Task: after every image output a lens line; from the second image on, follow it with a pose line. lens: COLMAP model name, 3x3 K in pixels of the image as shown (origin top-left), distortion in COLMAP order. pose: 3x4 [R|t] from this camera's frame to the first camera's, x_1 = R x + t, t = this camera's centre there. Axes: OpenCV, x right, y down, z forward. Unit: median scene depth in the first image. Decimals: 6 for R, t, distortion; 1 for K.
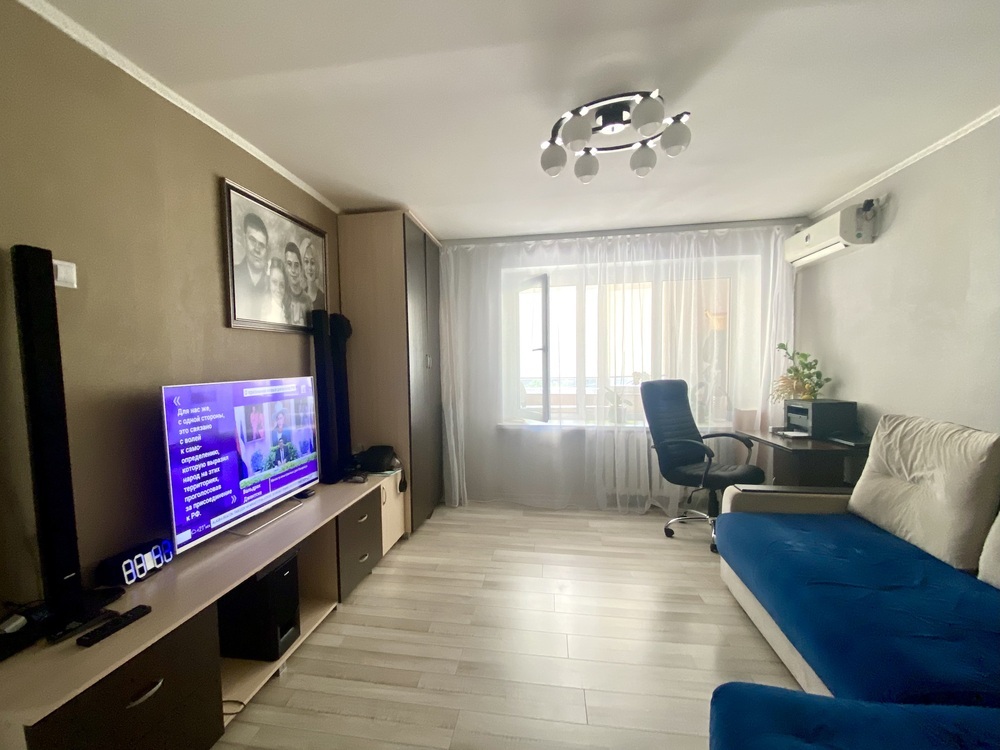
lens RADIAL K [[463.5, 0, 496.8], [0, 463.5, 392.3], [0, 0, 1]] dist [-0.000890, -0.000812]
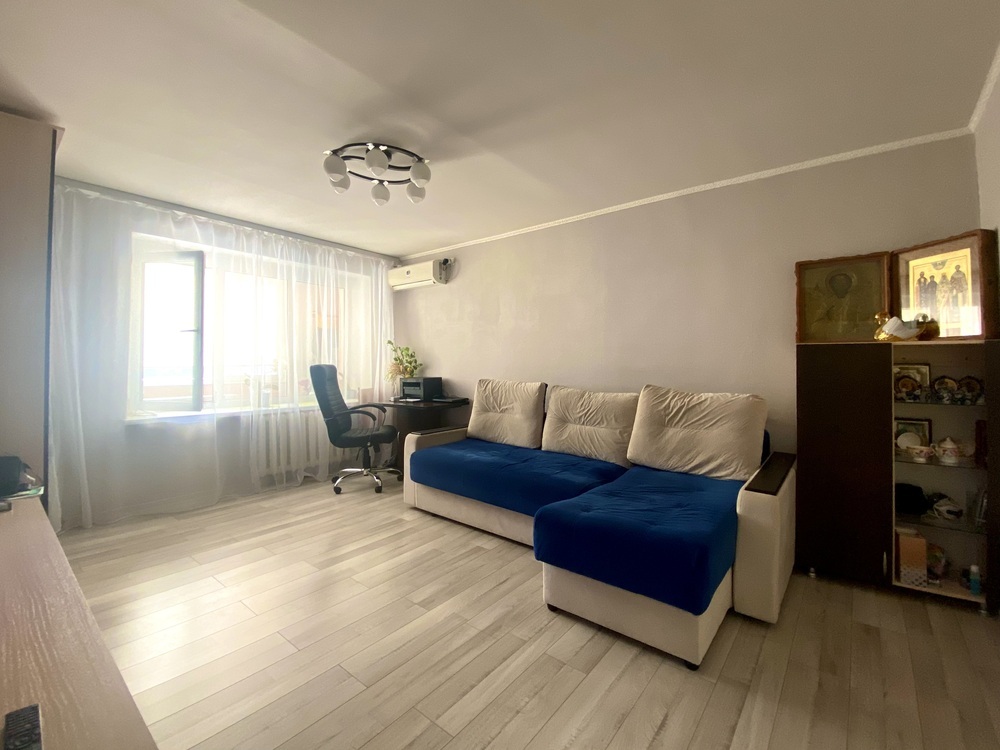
lens RADIAL K [[397.1, 0, 499.8], [0, 397.1, 357.3], [0, 0, 1]] dist [0.000960, -0.000031]
pose [[0.503393, 0.022664, 0.863760, -0.312887], [0.045351, 0.997585, -0.052605, 0.031134], [-0.862866, 0.065653, 0.501150, 0.096740]]
